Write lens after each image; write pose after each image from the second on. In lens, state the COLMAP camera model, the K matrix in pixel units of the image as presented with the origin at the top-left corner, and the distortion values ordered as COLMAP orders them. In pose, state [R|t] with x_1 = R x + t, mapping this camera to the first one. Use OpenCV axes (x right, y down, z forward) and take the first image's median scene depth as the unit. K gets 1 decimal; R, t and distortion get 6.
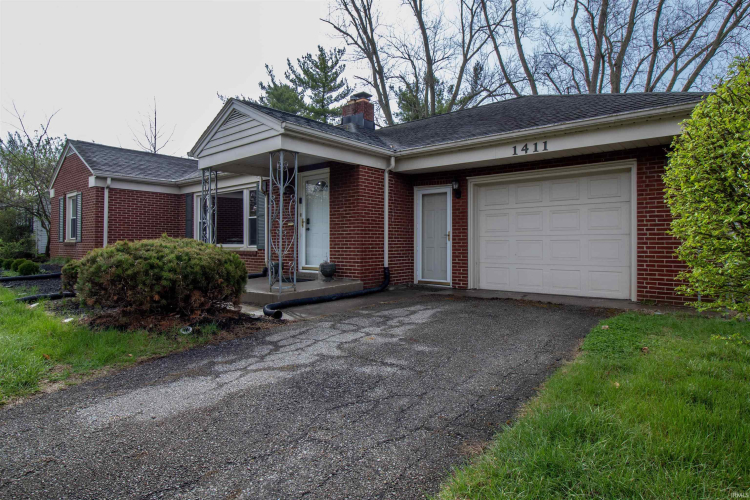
lens RADIAL K [[417.8, 0, 374.7], [0, 417.8, 247.2], [0, 0, 1]] dist [-0.004998, -0.000117]
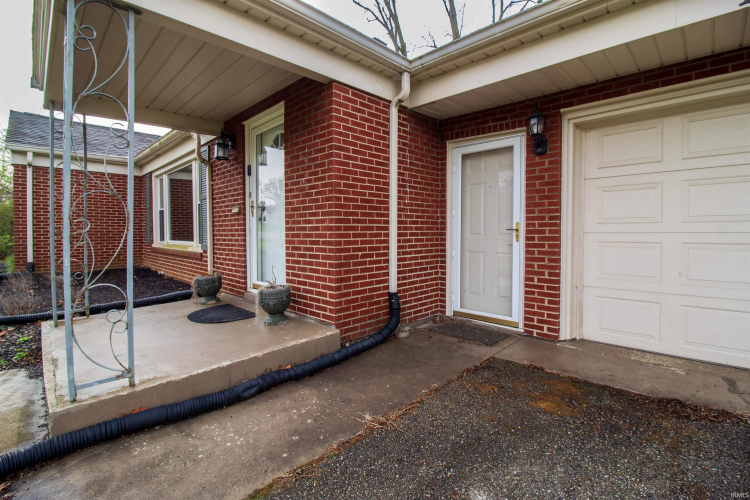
lens RADIAL K [[348.8, 0, 375.6], [0, 348.8, 246.7], [0, 0, 1]] dist [-0.012274, -0.001421]
pose [[0.996694, 0.001274, -0.081232, 0.040241], [0.001648, 0.999354, 0.035893, -0.023809], [0.081225, -0.035908, 0.996049, 0.563404]]
